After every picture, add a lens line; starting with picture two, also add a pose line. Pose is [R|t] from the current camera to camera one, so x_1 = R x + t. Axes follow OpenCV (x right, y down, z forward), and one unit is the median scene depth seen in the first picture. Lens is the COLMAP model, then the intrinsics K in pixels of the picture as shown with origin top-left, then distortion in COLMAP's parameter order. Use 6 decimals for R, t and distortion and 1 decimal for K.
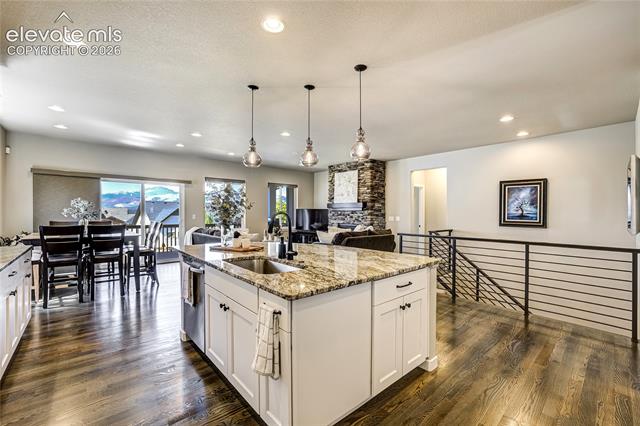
lens RADIAL K [[277.1, 0, 311.3], [0, 277.1, 200.7], [0, 0, 1]] dist [-0.029806, 0.003973]
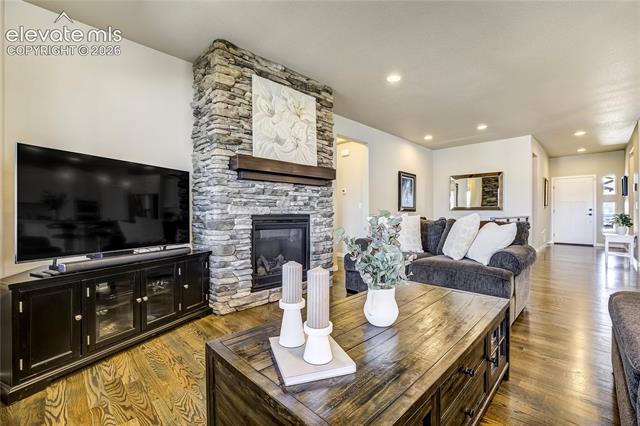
lens RADIAL K [[277.1, 0, 313.4], [0, 277.1, 210.7], [0, 0, 1]] dist [-0.029806, 0.003973]
pose [[-0.071598, -0.000764, 0.997433, -0.336781], [-0.042474, 0.999095, -0.002283, 0.091038], [-0.996529, -0.042528, -0.071566, 1.179995]]
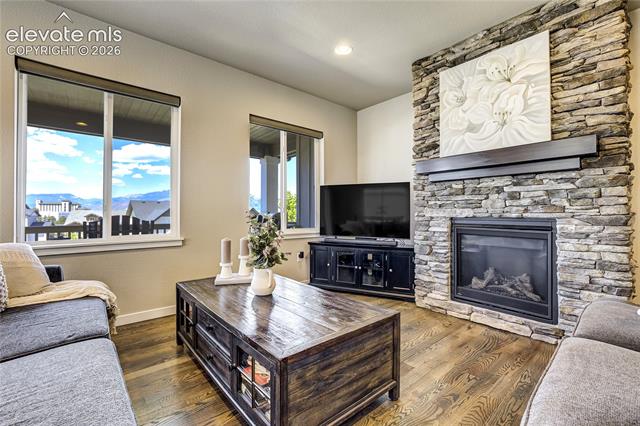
lens RADIAL K [[277.1, 0, 325.3], [0, 277.1, 210.7], [0, 0, 1]] dist [-0.029806, 0.003973]
pose [[0.999736, -0.005106, 0.022393, -0.081500], [0.004392, 0.999484, 0.031833, 0.076049], [-0.022543, -0.031726, 0.999242, 0.827712]]
